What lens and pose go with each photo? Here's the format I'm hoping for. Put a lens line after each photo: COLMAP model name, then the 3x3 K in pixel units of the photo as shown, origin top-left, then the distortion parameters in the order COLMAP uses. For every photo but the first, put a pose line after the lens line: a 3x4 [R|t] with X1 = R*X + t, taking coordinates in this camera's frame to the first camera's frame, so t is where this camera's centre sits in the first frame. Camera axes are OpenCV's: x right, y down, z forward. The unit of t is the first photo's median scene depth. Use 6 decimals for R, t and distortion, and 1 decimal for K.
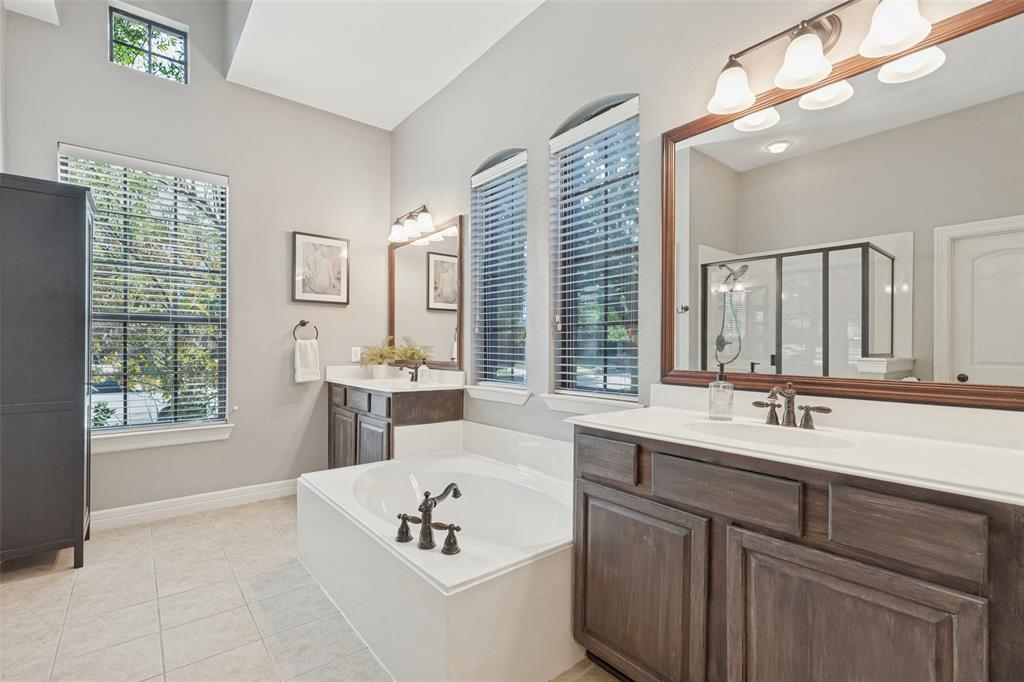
lens RADIAL K [[457.5, 0, 511.8], [0, 457.5, 343.2], [0, 0, 1]] dist [0.002107, 0.000394]
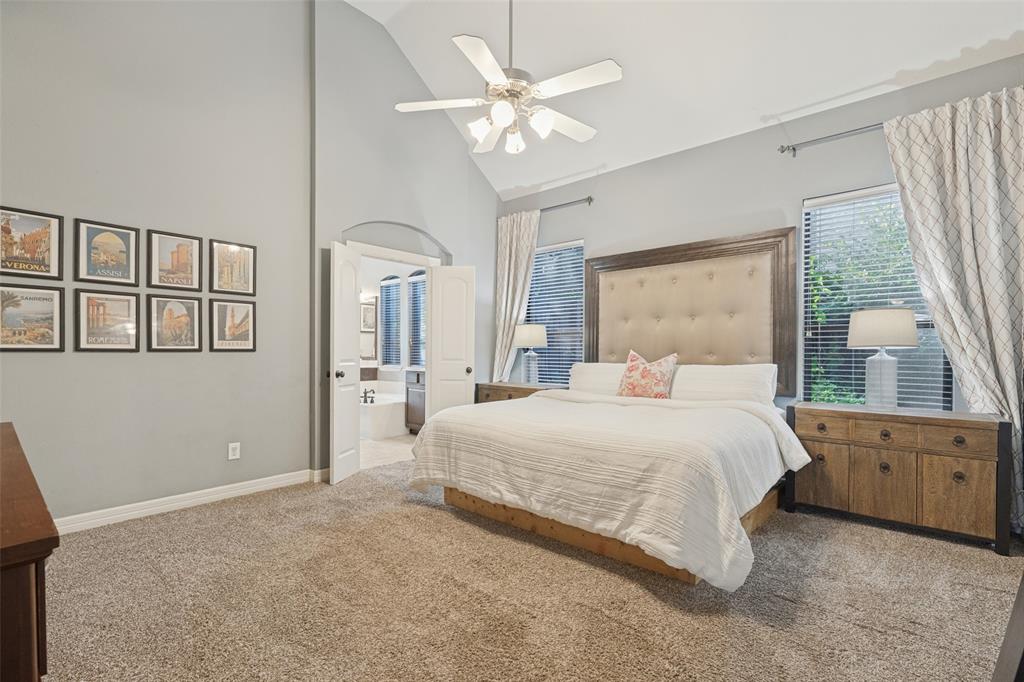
lens RADIAL K [[457.5, 0, 511.8], [0, 457.5, 343.2], [0, 0, 1]] dist [0.002107, 0.000394]
pose [[0.986018, -0.000129, 0.166638, 0.136663], [0.001352, 0.999973, -0.007231, -0.008794], [-0.166633, 0.007356, 0.985992, -1.067385]]
